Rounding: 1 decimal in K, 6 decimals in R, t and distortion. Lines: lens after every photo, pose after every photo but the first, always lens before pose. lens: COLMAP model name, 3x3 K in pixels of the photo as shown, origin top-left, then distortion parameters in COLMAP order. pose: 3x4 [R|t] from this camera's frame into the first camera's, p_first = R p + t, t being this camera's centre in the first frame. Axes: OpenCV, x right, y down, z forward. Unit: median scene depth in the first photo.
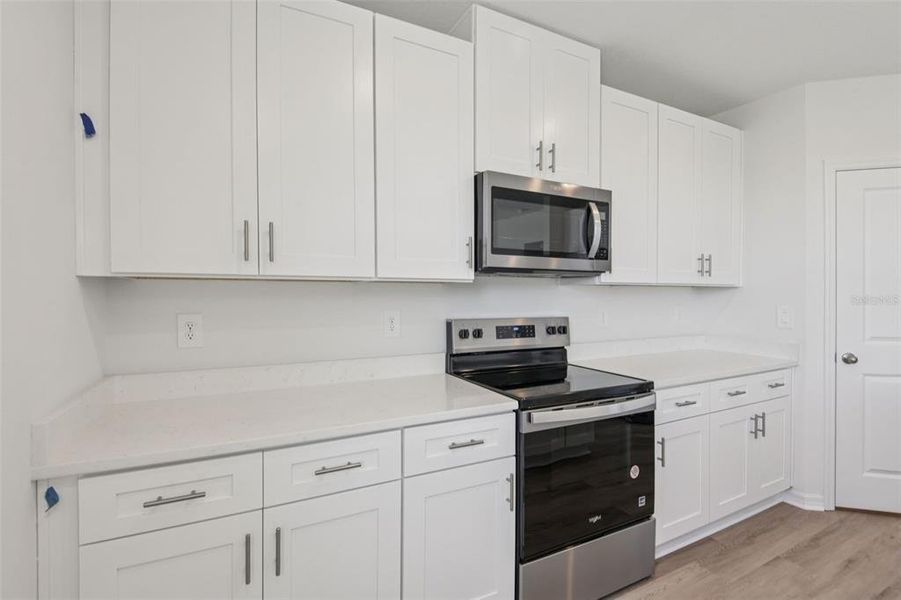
lens RADIAL K [[419.3, 0, 452.2], [0, 419.3, 293.6], [0, 0, 1]] dist [-0.000203, -0.013863]
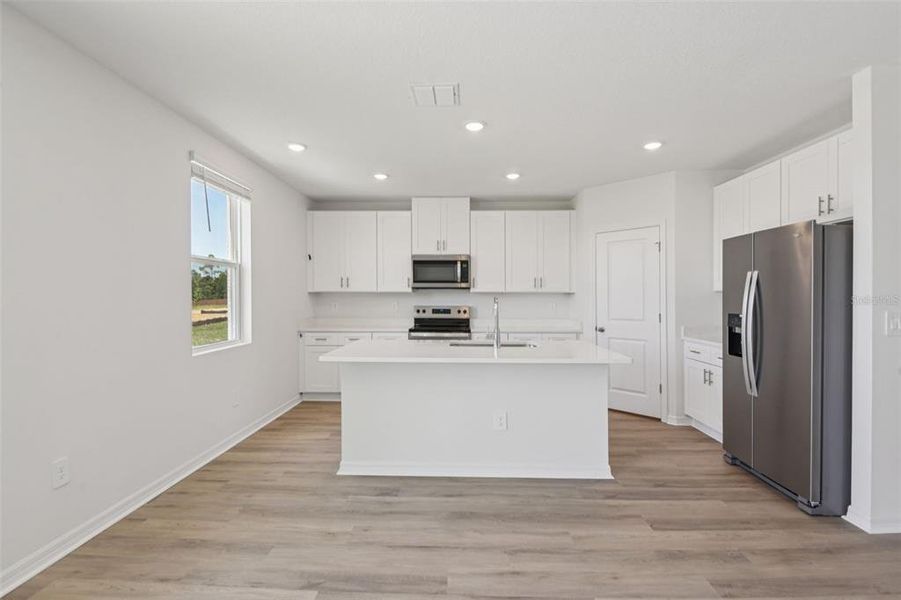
lens RADIAL K [[414.2, 0, 445.4], [0, 414.2, 296.9], [0, 0, 1]] dist [-0.000032, -0.021238]
pose [[0.871095, 0.000897, -0.491113, 1.550674], [-0.000245, 0.999999, 0.001392, 0.000578], [0.491114, -0.001092, 0.871095, -1.295322]]
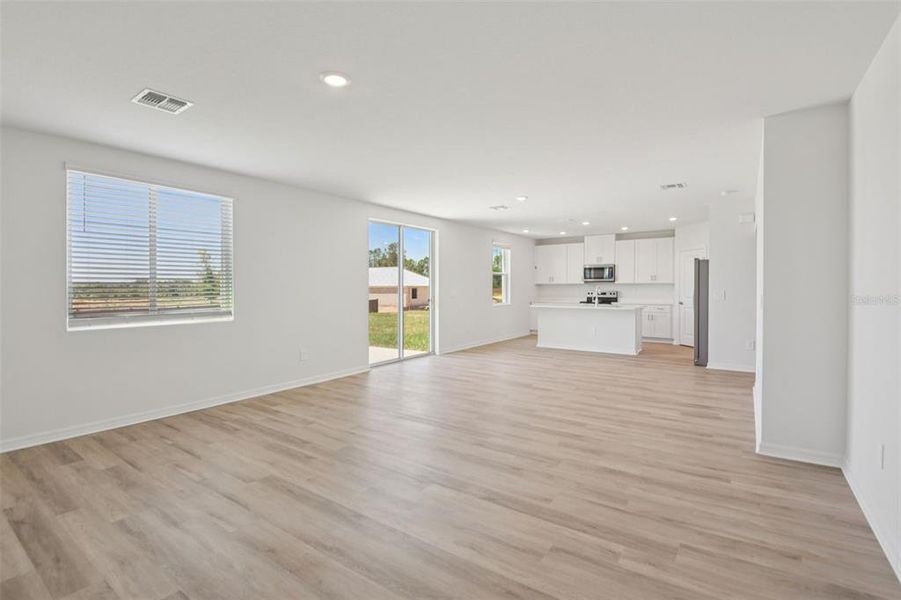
lens RADIAL K [[414.2, 0, 445.4], [0, 414.2, 296.9], [0, 0, 1]] dist [-0.000032, -0.021238]
pose [[0.452006, 0.018754, -0.891818, 3.984296], [0.001470, 0.999762, 0.021769, 0.024501], [0.892013, -0.011151, 0.451871, -3.063305]]
